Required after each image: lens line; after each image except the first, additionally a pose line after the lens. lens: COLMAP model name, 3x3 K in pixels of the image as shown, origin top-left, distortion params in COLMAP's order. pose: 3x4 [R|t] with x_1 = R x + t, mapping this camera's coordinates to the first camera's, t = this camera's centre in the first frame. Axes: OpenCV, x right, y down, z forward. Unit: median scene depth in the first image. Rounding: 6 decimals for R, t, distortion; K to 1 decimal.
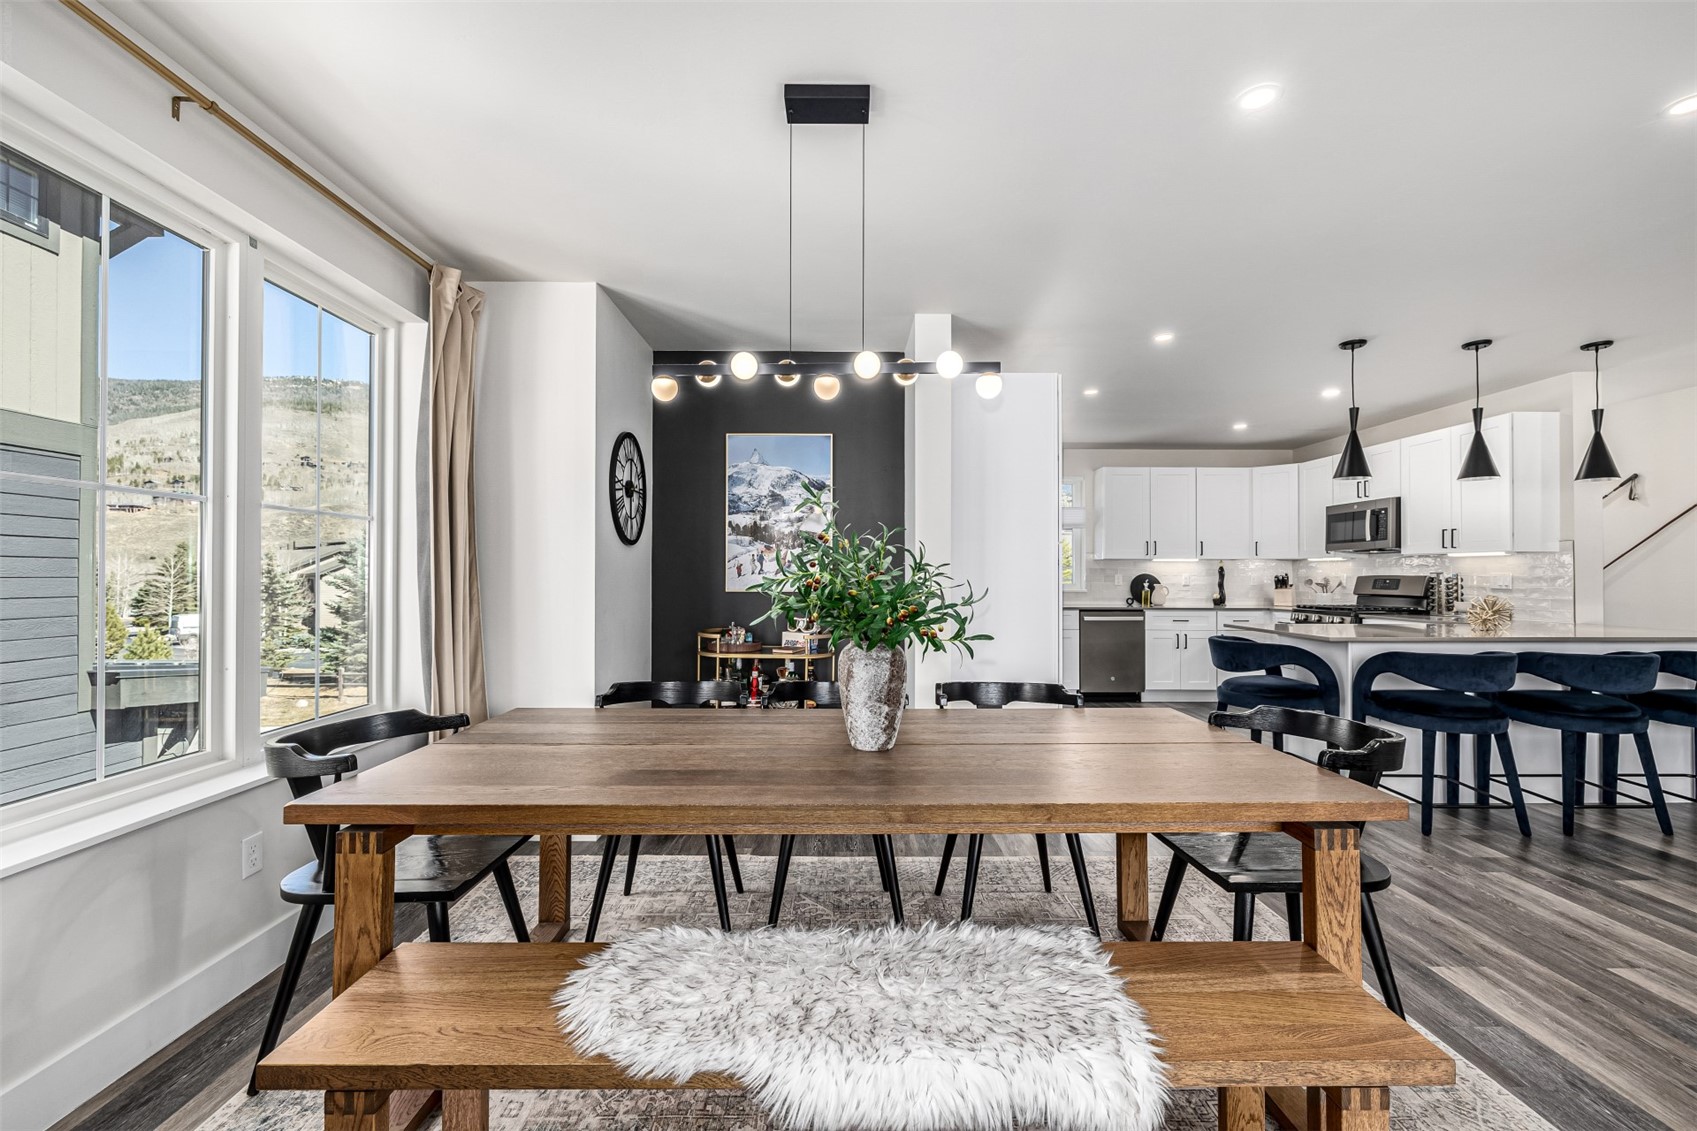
lens RADIAL K [[711.7, 0, 843.2], [0, 711.7, 569.4], [0, 0, 1]] dist [-0.000897, -0.000295]
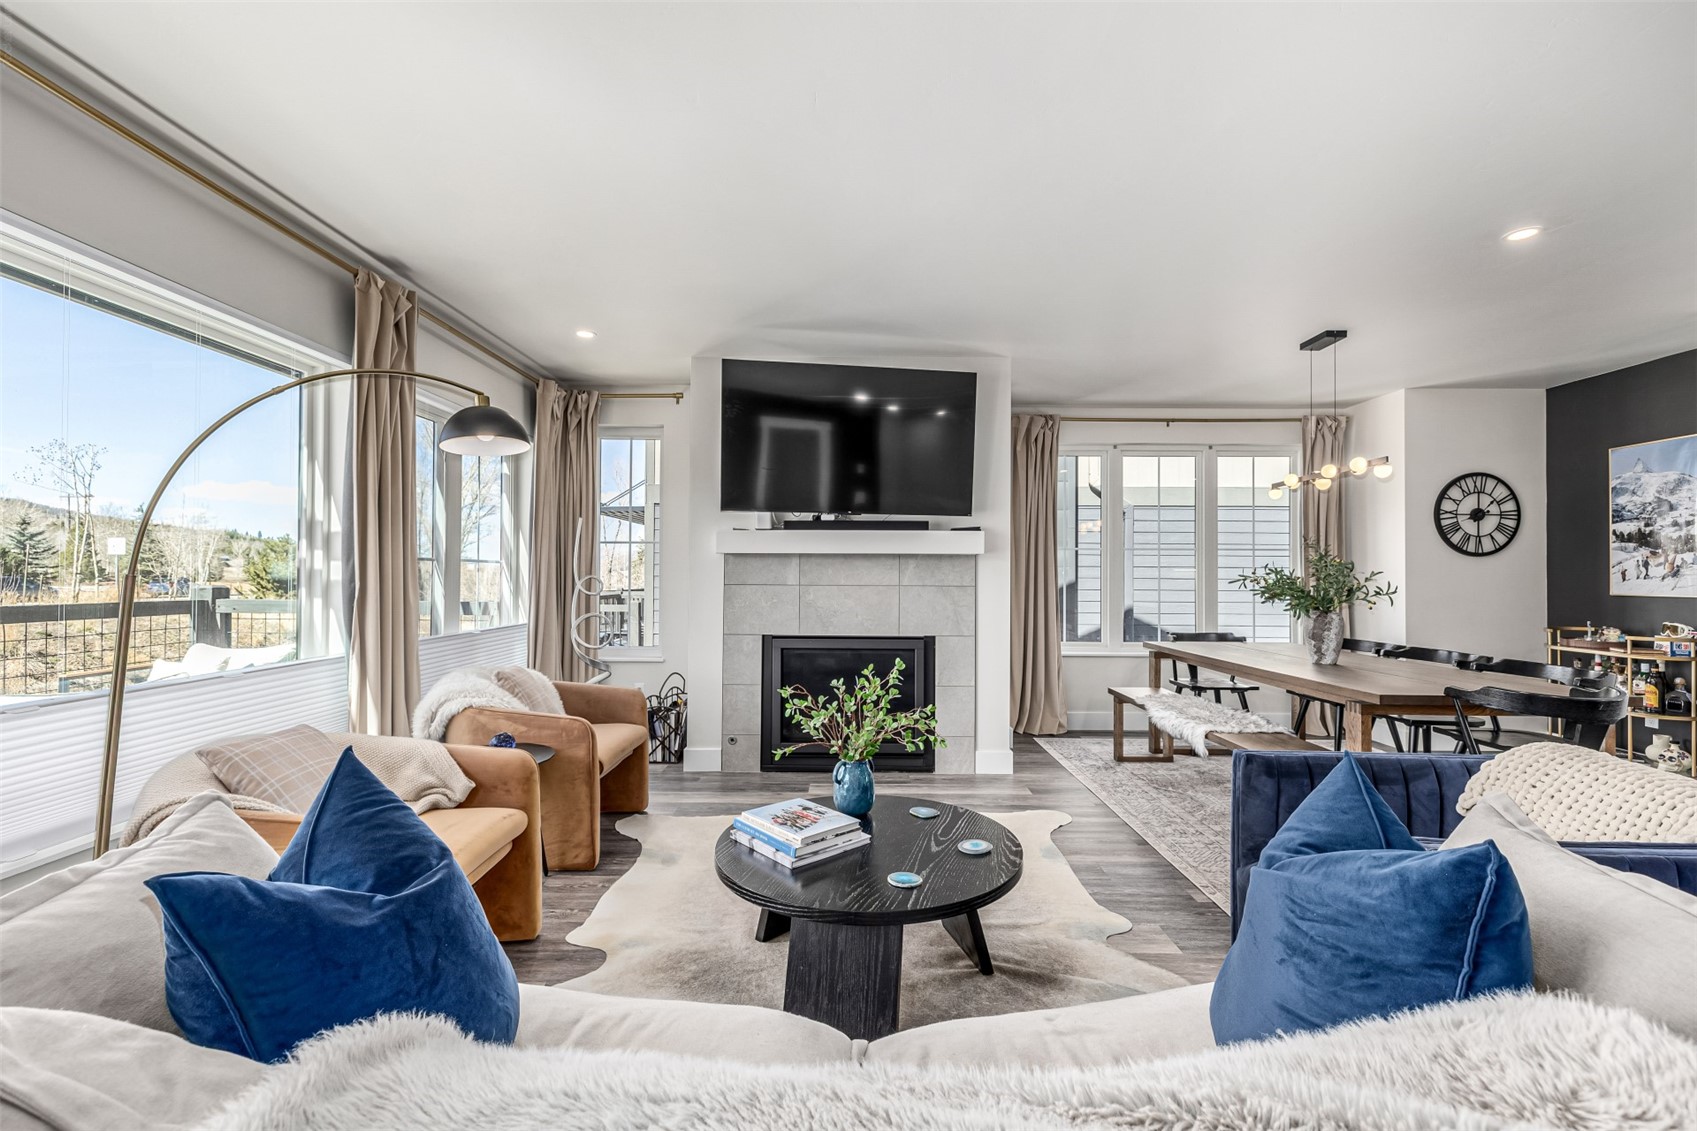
lens RADIAL K [[717.1, 0, 852.2], [0, 717.1, 572.8], [0, 0, 1]] dist [0.000263, 0.000080]
pose [[-0.009249, -0.006251, -0.999938, 0.933916], [0.003024, 0.999976, -0.006280, 0.000892], [0.999953, -0.003082, -0.009230, -0.140536]]
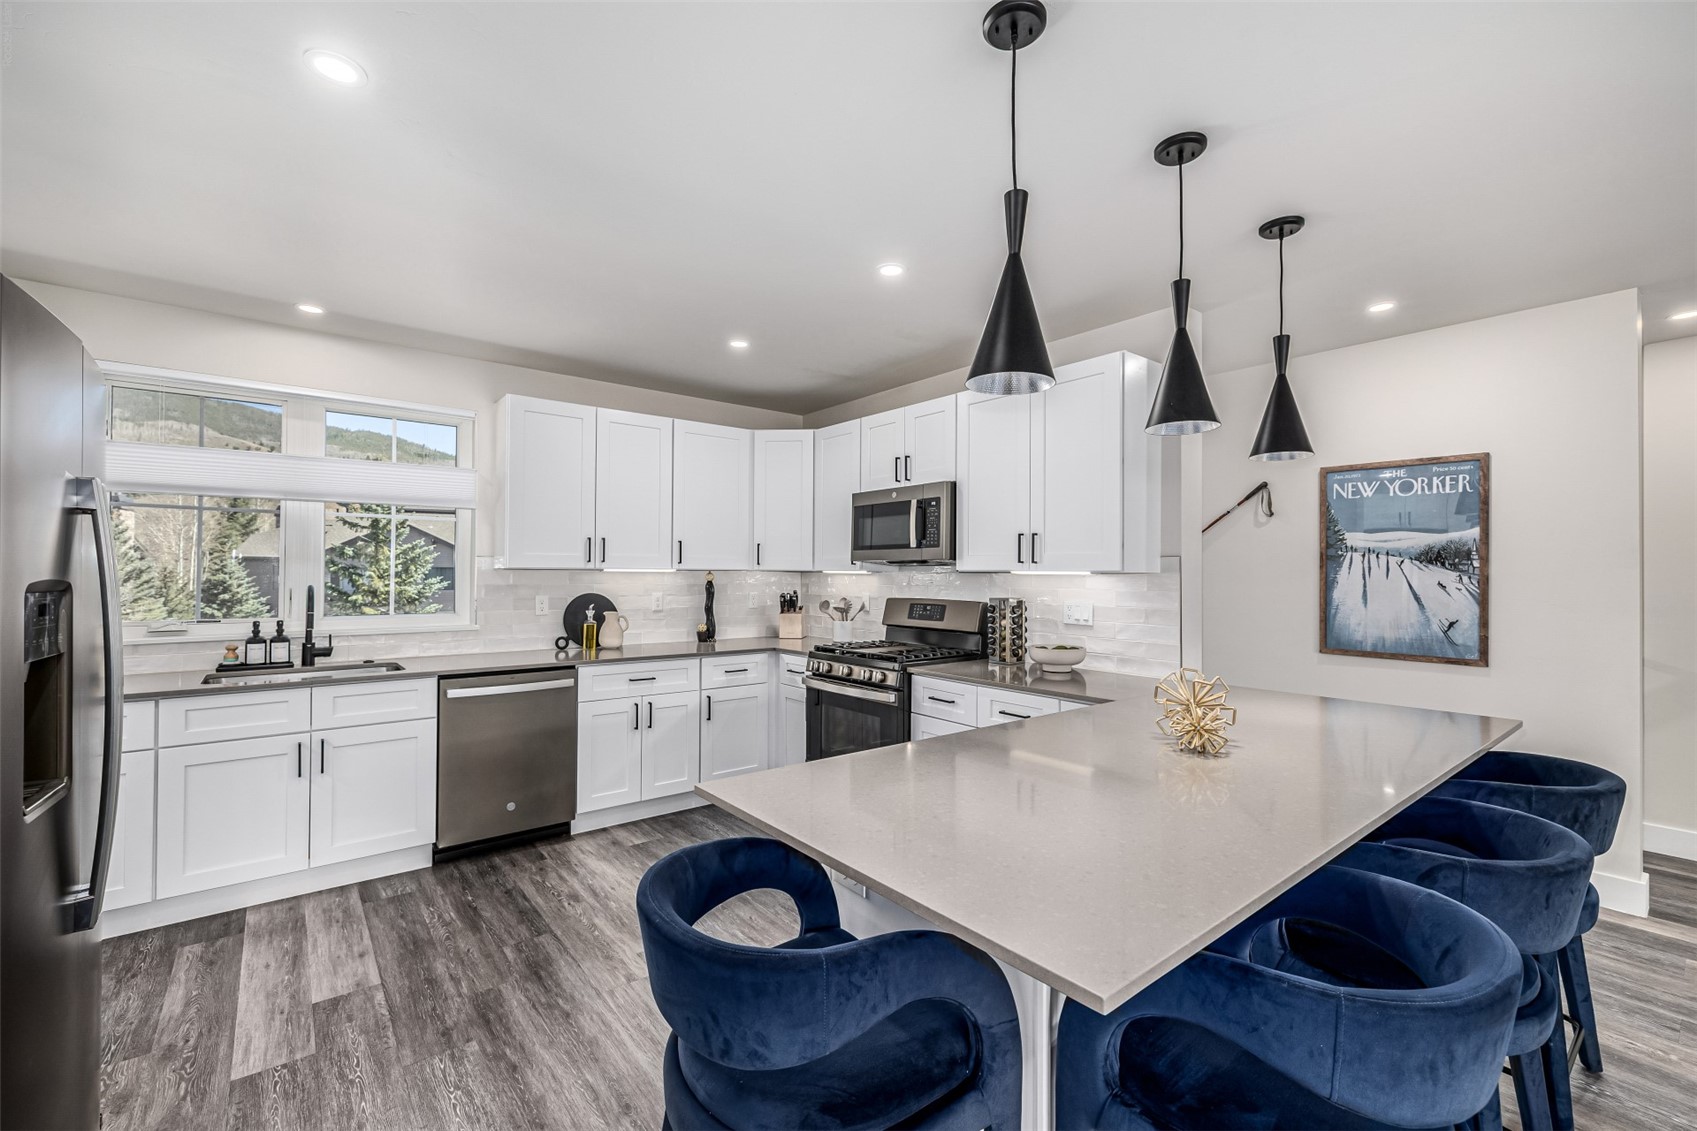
lens RADIAL K [[715.0, 0, 852.5], [0, 715.0, 571.1], [0, 0, 1]] dist [0.002942, 0.000237]
pose [[0.781913, 0.004325, 0.623373, 0.402346], [-0.009356, 0.999945, 0.004798, -0.029540], [-0.623318, -0.009584, 0.781910, 0.726972]]
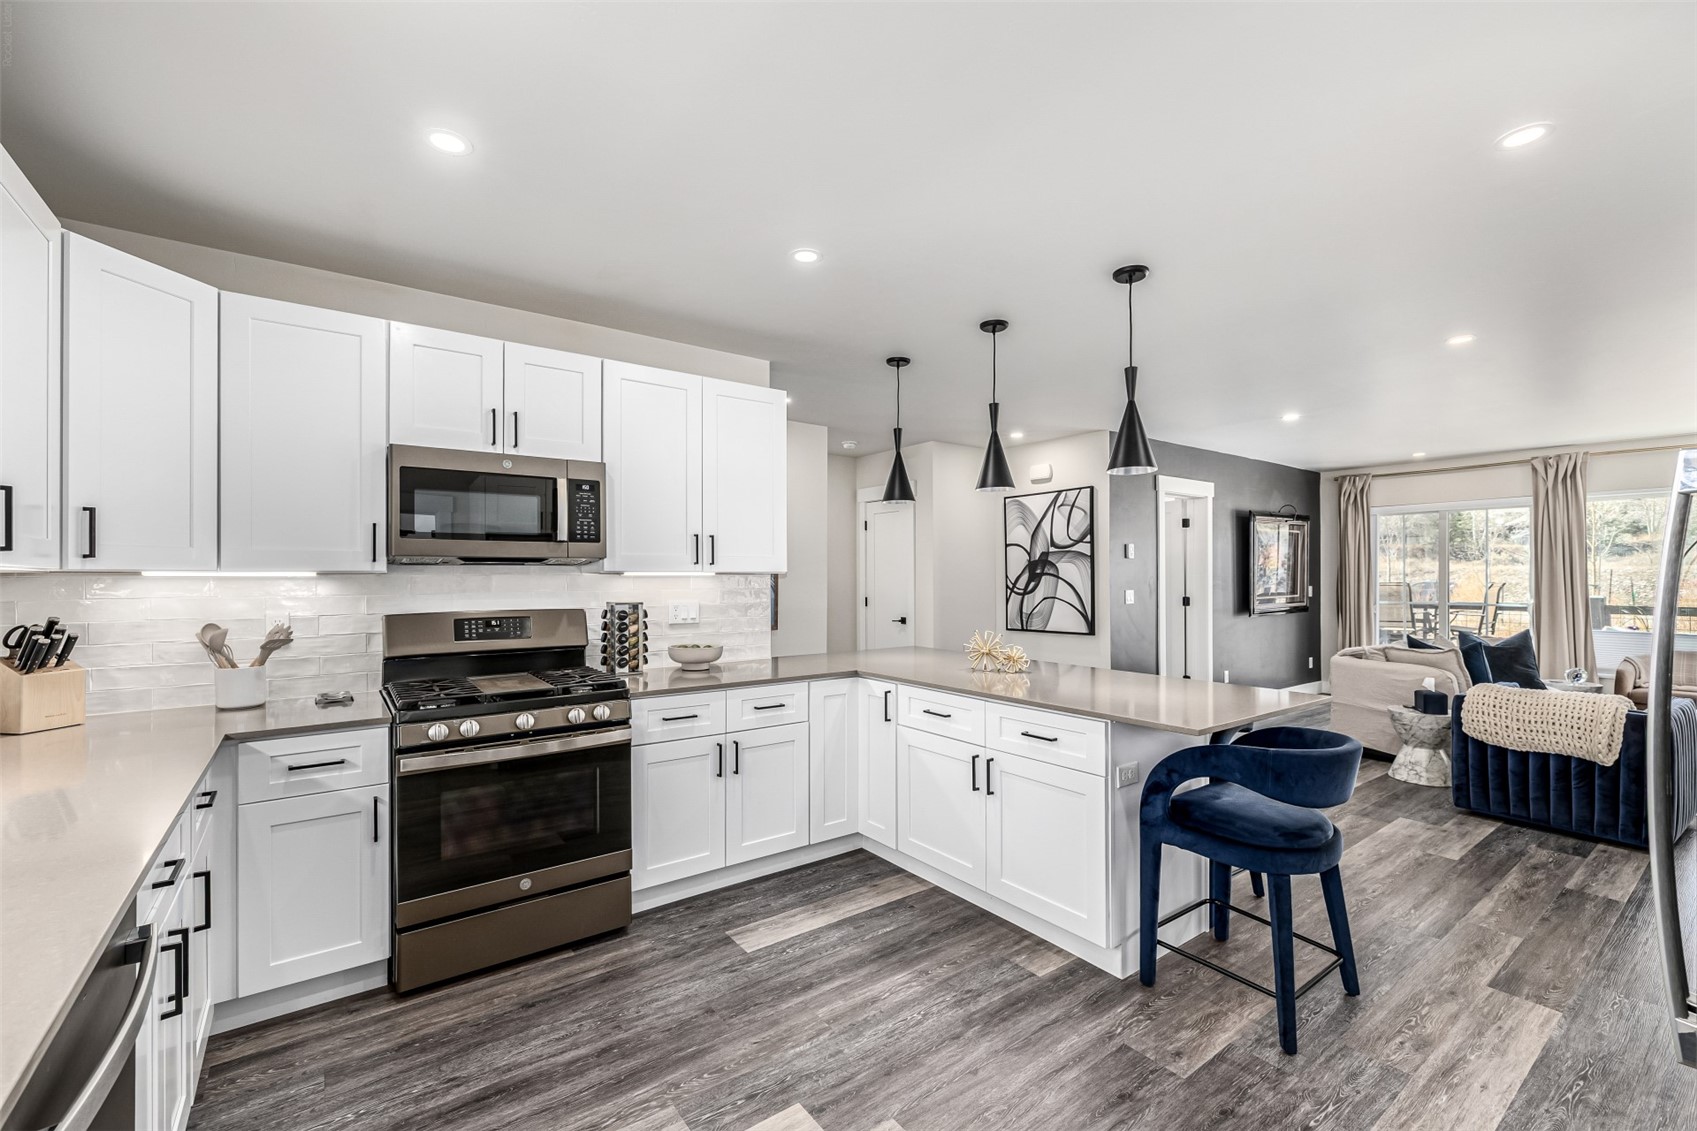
lens RADIAL K [[702.5, 0, 843.8], [0, 702.5, 572.8], [0, 0, 1]] dist [0.000814, 0.000062]
pose [[-0.587738, -0.002069, 0.809049, 0.323673], [-0.007959, 0.999963, -0.003225, -0.025736], [-0.809012, -0.008335, -0.587733, 1.547355]]
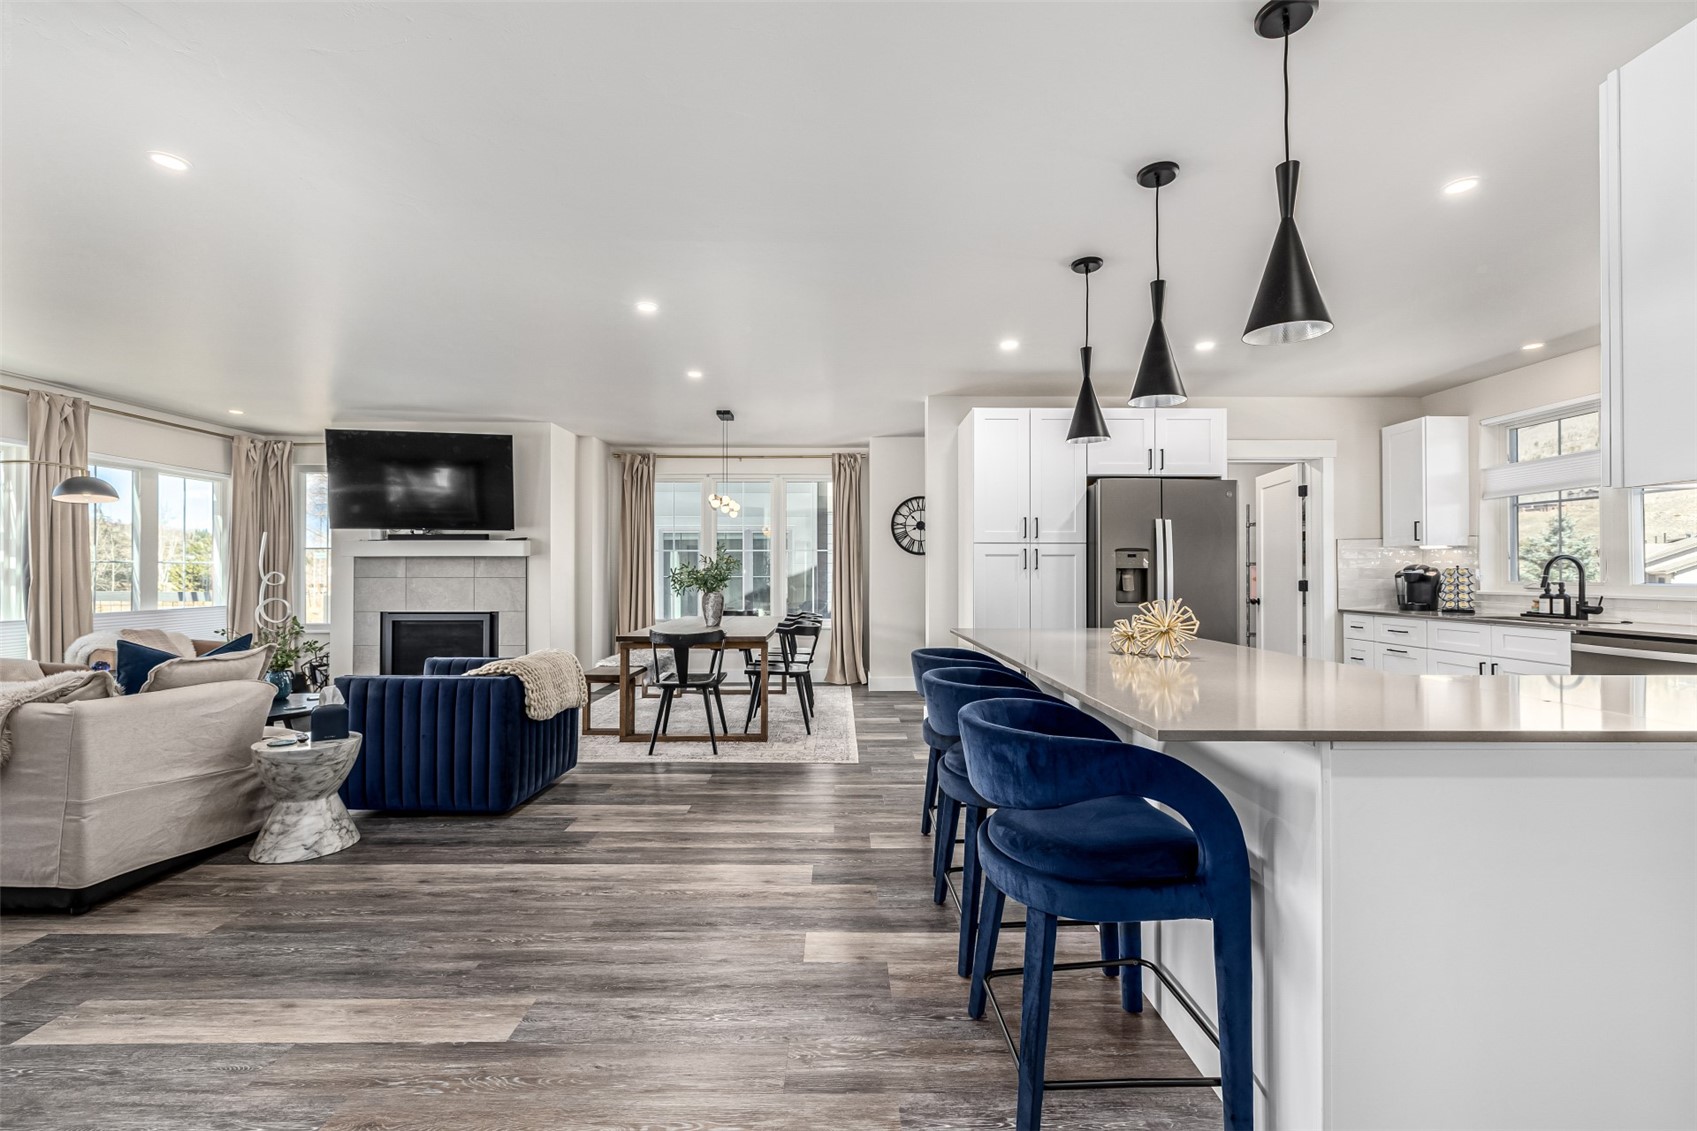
lens RADIAL K [[715.0, 0, 852.5], [0, 715.0, 571.1], [0, 0, 1]] dist [0.002942, 0.000237]
pose [[0.006728, -0.004130, -0.999969, 1.425391], [0.009253, 0.999949, -0.004067, 0.012982], [0.999935, -0.009225, 0.006766, 0.709812]]
